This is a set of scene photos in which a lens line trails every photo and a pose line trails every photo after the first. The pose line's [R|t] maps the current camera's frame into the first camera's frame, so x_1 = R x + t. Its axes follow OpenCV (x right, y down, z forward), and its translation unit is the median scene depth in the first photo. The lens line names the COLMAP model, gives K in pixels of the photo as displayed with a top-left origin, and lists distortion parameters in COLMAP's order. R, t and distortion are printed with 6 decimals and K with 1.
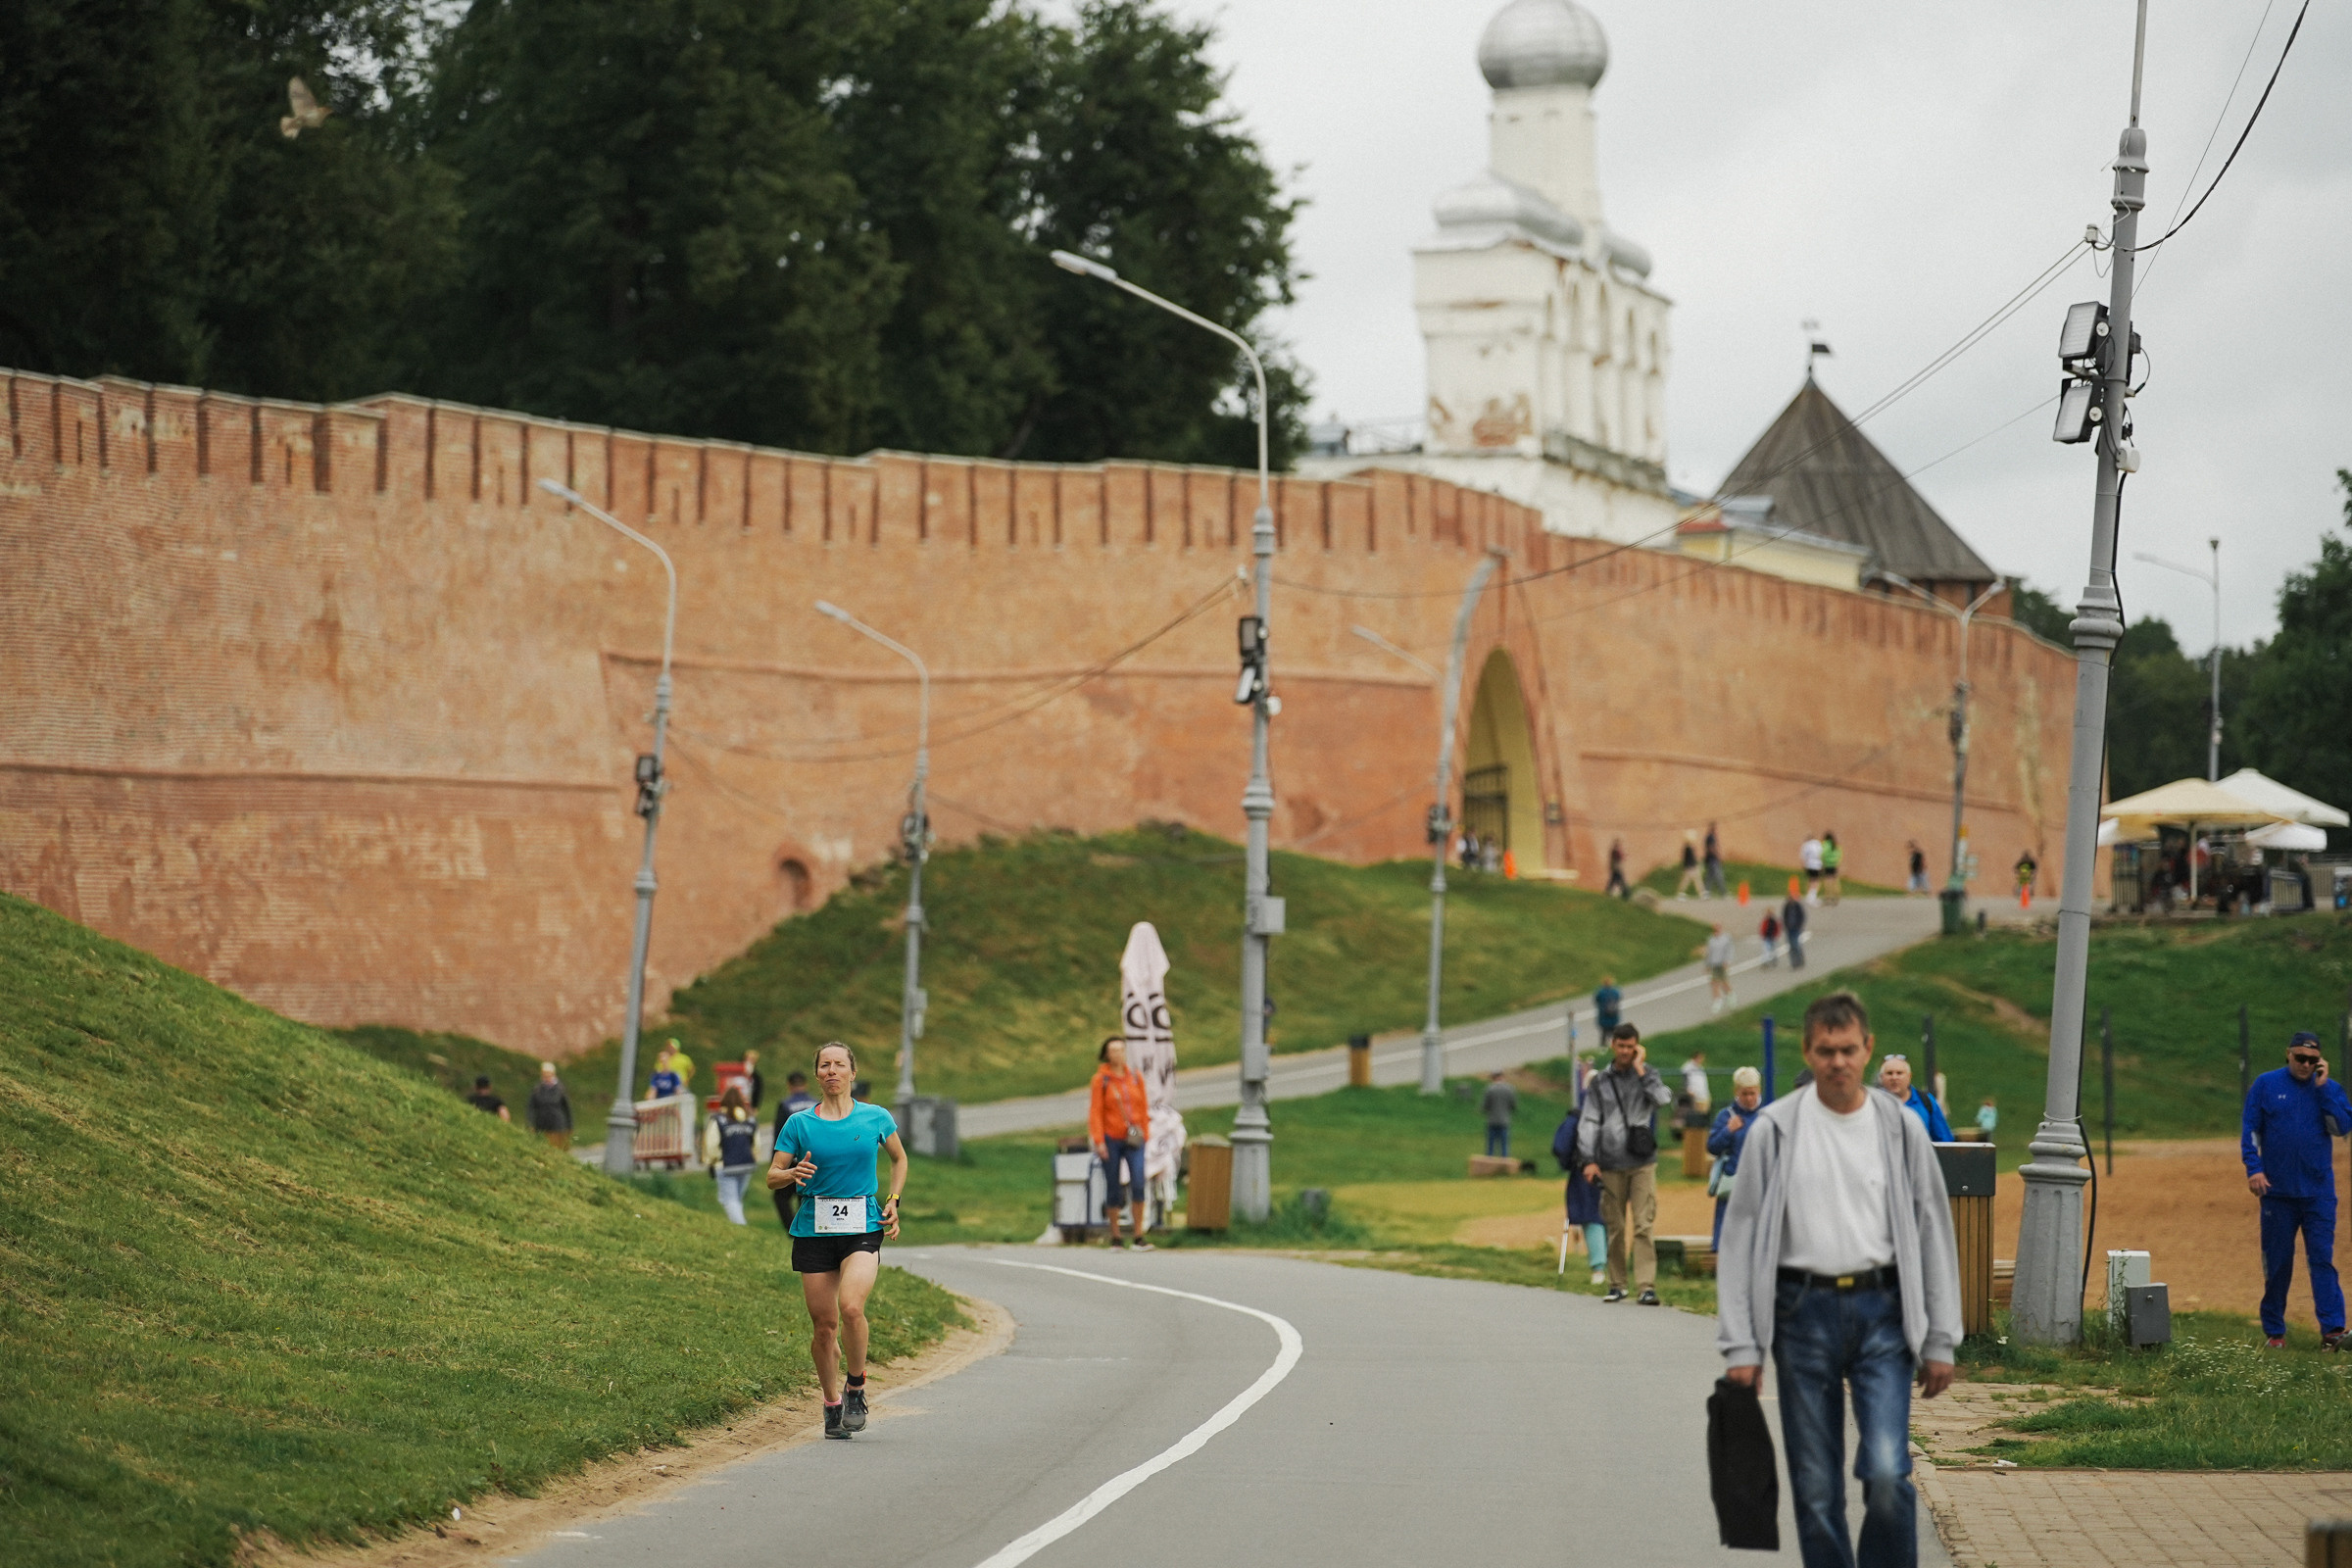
lens RADIAL K [[9654.0, 0, 1249.3], [0, 9654.0, 512.1], [0, 0, 1]] dist [0.048479, 0.000000]
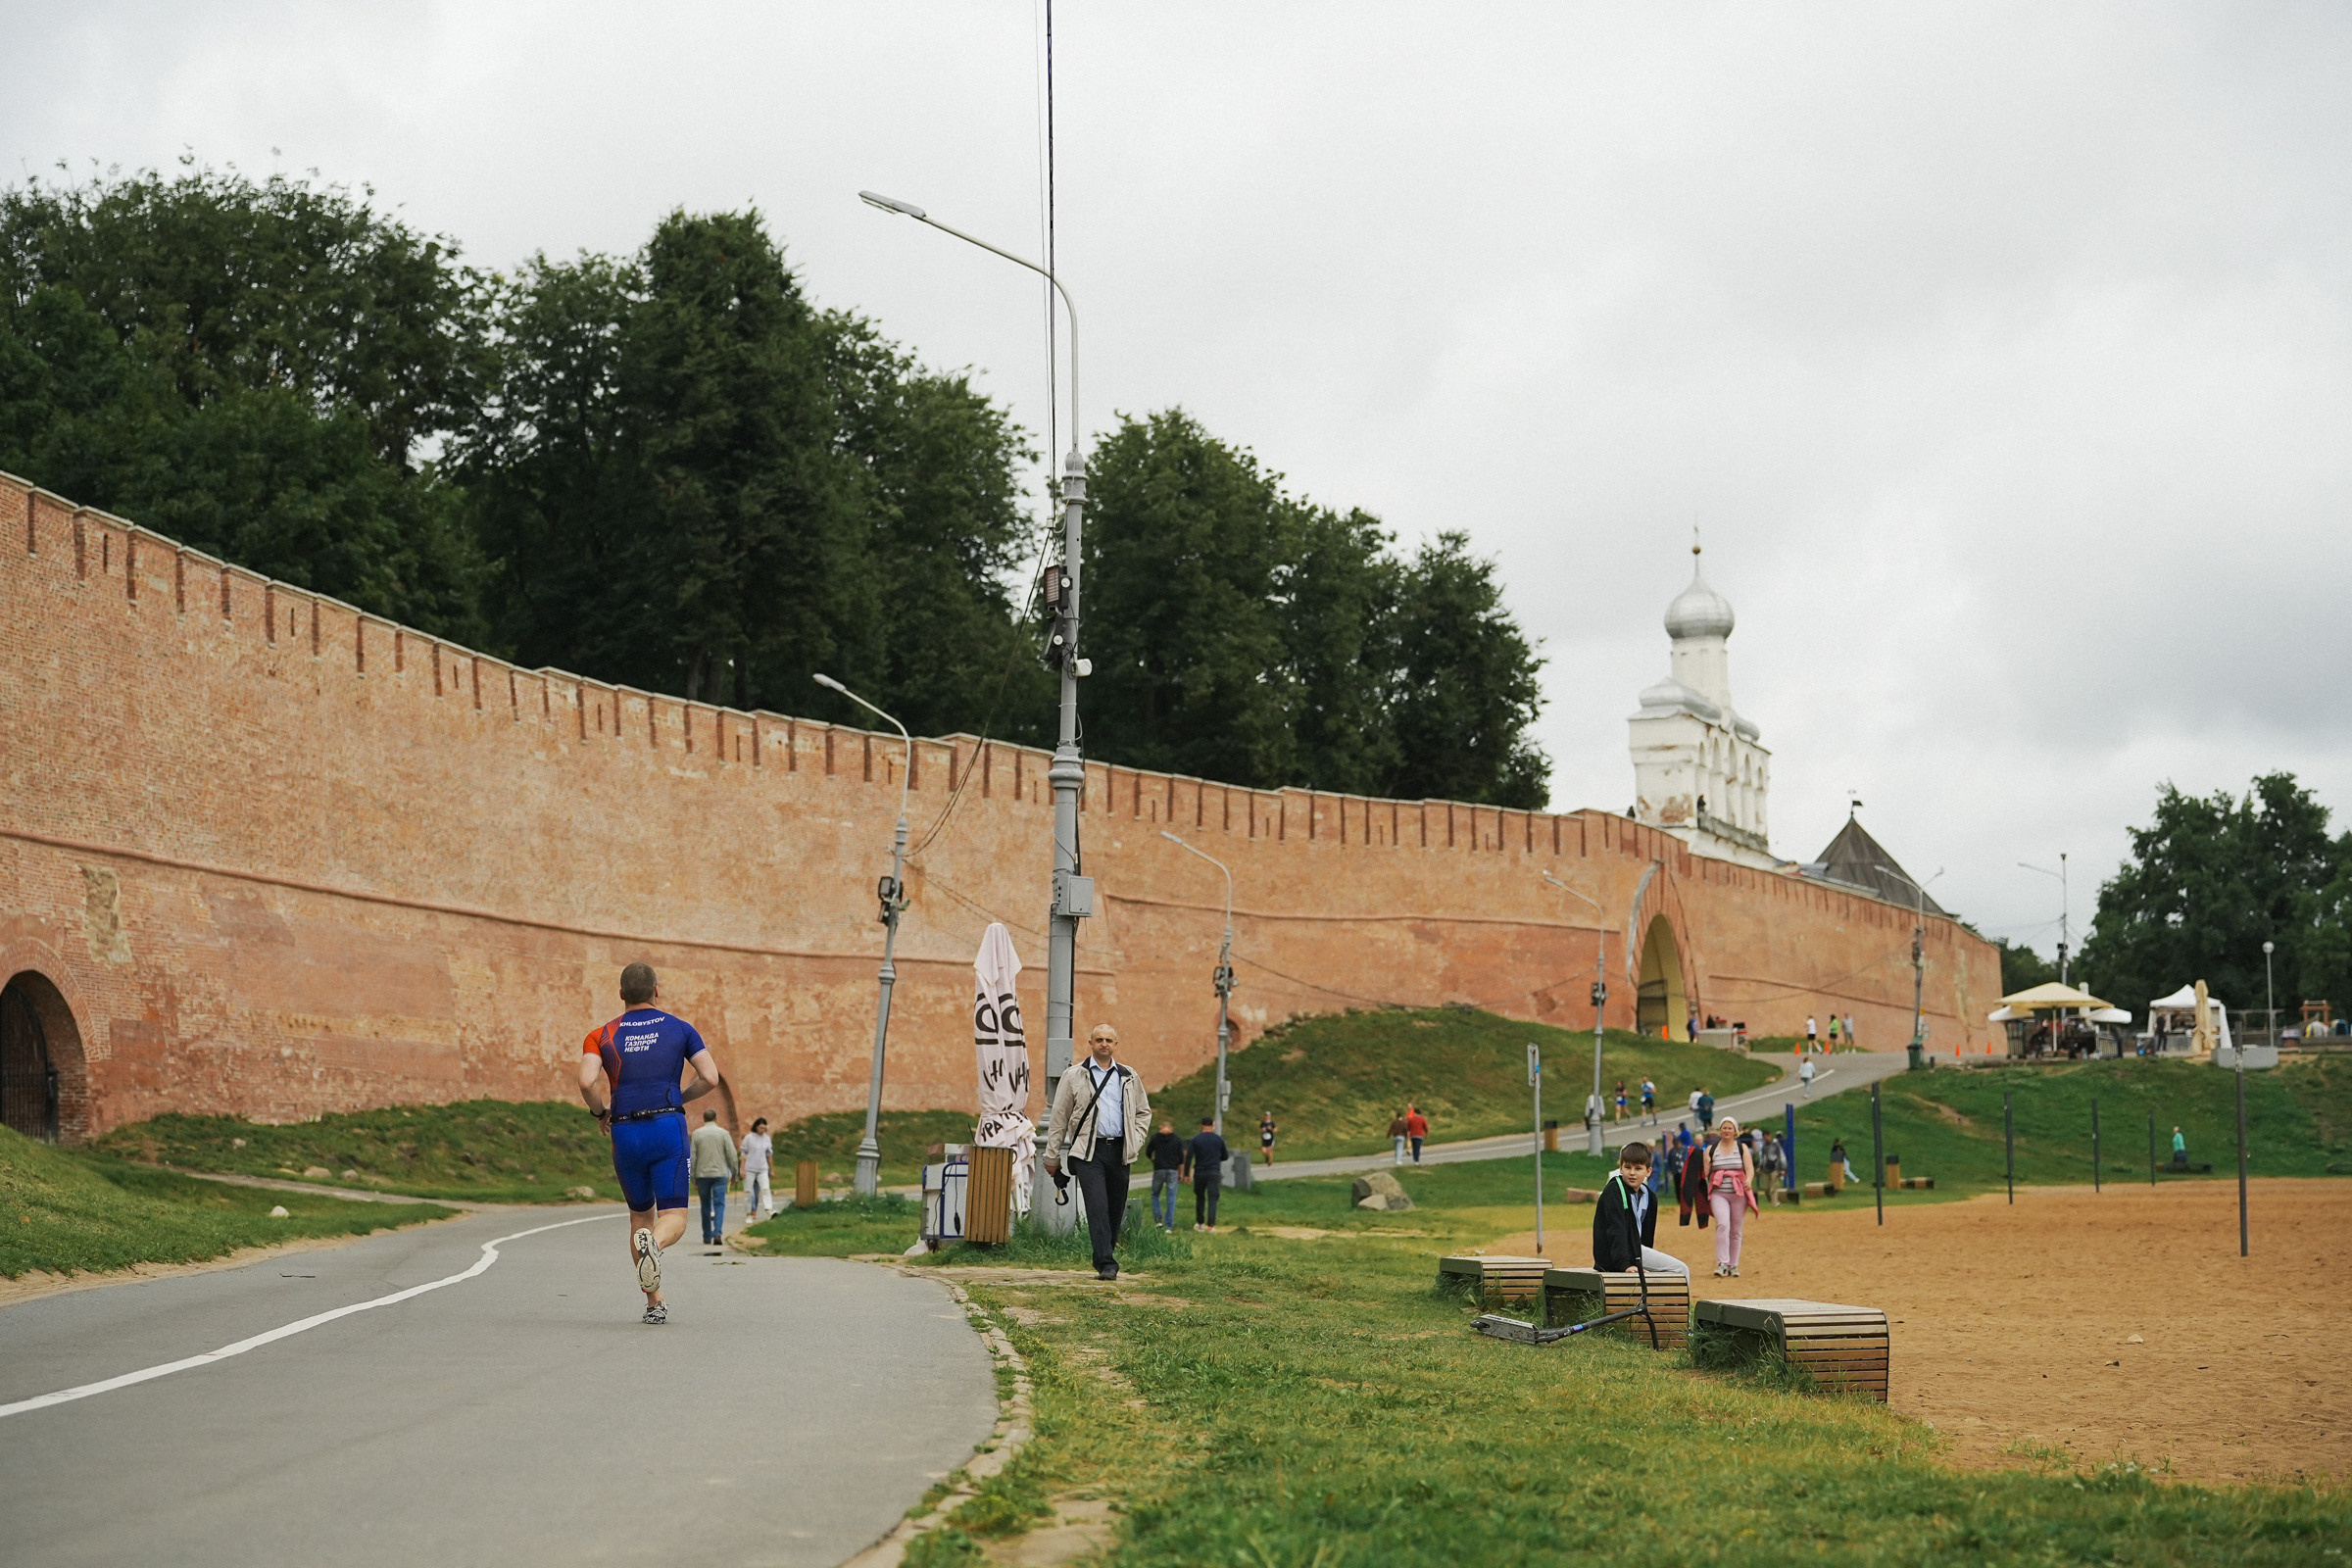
lens RADIAL K [[4133.3, 0, 1169.0], [0, 4133.3, 791.1], [0, 0, 1]] dist [0.041795, 0.000000]
pose [[0.994020, -0.006438, -0.109008, 0.022853], [0.002906, 0.999467, -0.032526, 0.019241], [0.109160, 0.032015, 0.993509, 0.265419]]
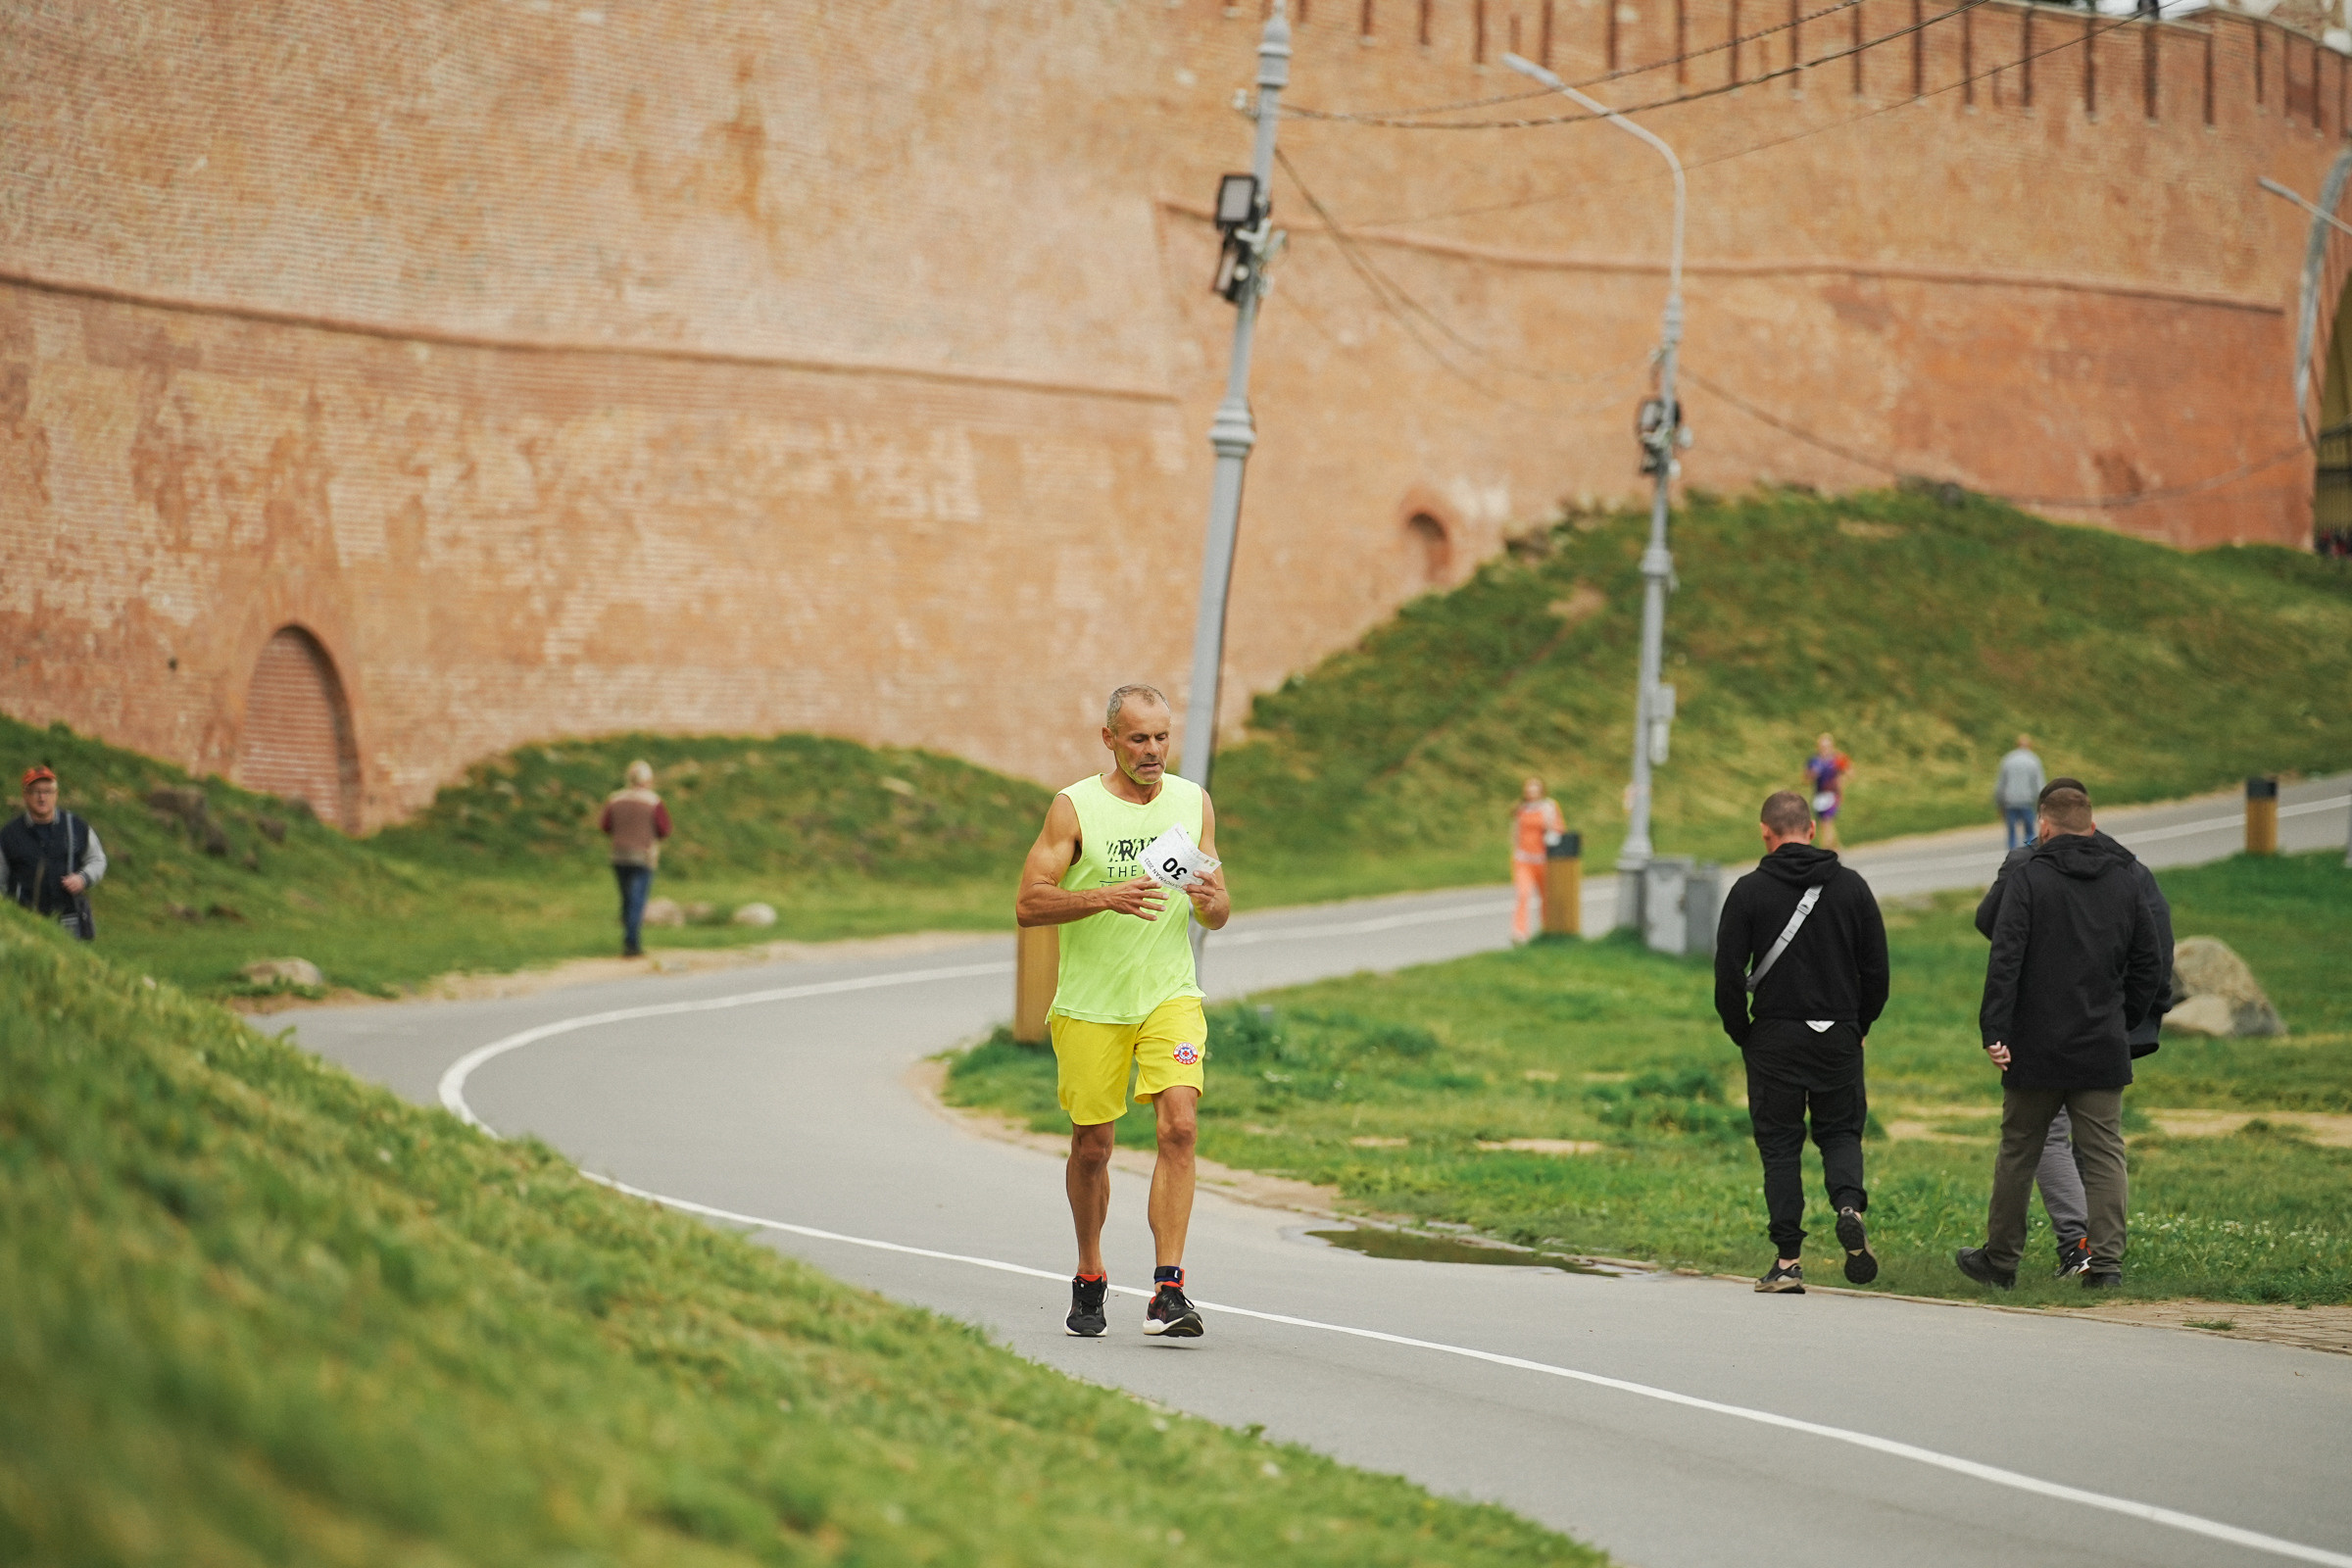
lens RADIAL K [[9654.0, 0, 1184.2], [0, 9654.0, 770.5], [0, 0, 1]] dist [0.048479, 0.000000]
pose [[0.997744, 0.018379, -0.064562, -0.019206], [-0.014974, 0.998492, 0.052822, 0.017898], [0.065435, -0.051736, 0.996515, 0.301444]]
